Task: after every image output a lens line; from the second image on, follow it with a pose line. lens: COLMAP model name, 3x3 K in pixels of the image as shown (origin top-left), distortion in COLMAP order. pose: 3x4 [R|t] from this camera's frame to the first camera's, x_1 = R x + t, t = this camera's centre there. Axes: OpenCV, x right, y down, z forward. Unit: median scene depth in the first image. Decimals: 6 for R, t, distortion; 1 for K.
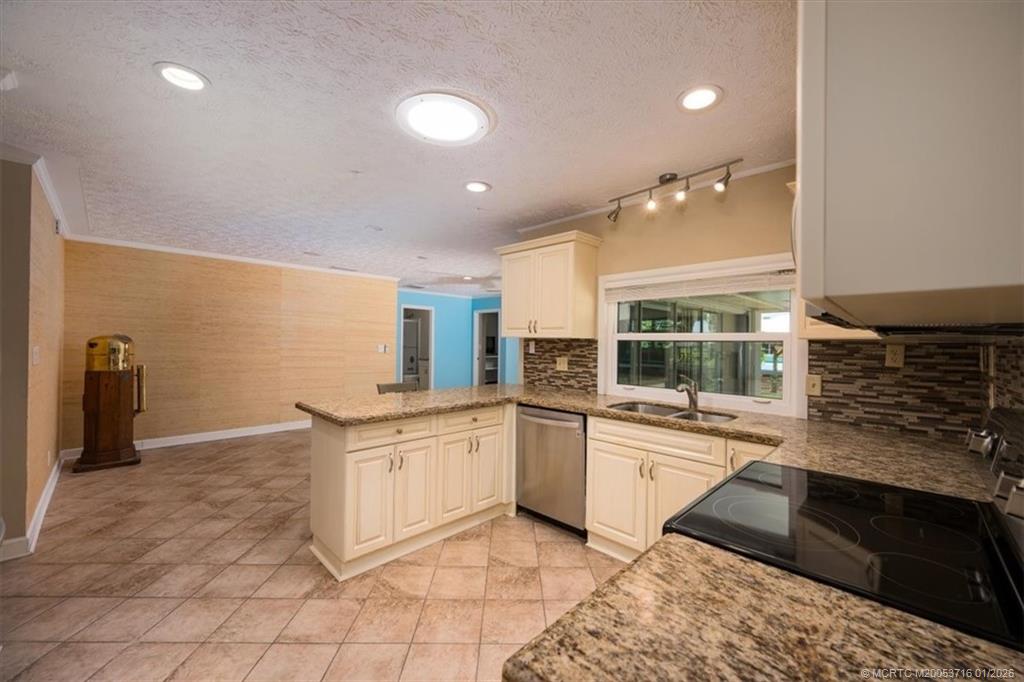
lens RADIAL K [[399.1, 0, 511.5], [0, 399.1, 338.7], [0, 0, 1]] dist [-0.001720, 0.000341]
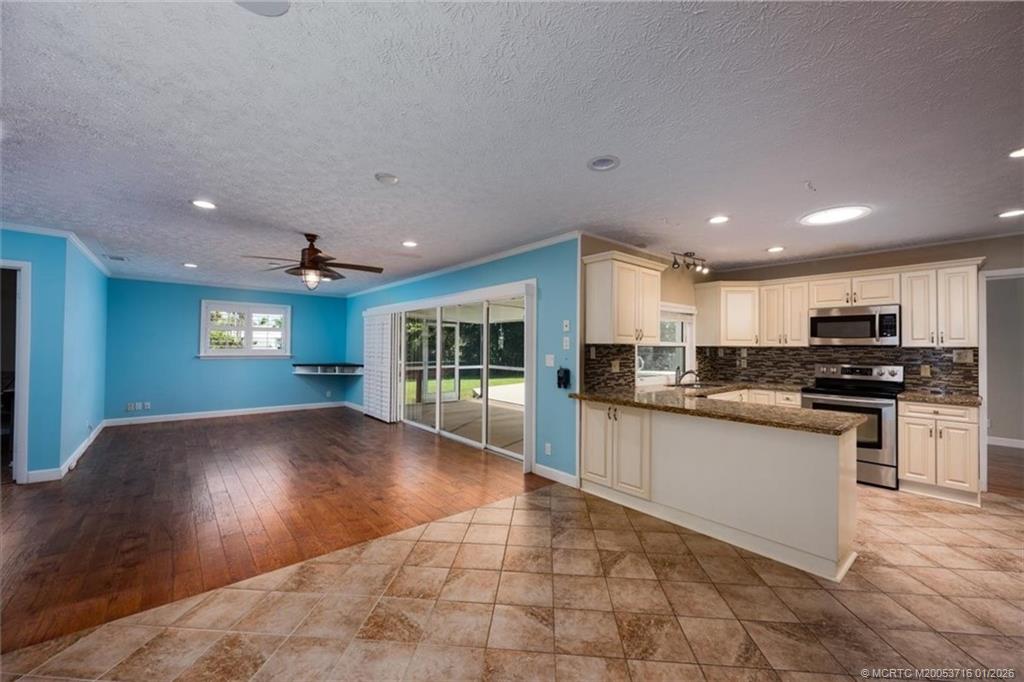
lens RADIAL K [[399.1, 0, 516.3], [0, 399.1, 341.5], [0, 0, 1]] dist [-0.001720, 0.000341]
pose [[0.077100, 0.004087, 0.997015, -1.034607], [-0.013610, 0.999903, -0.003046, -0.001552], [-0.996930, -0.013335, 0.077148, 1.179938]]
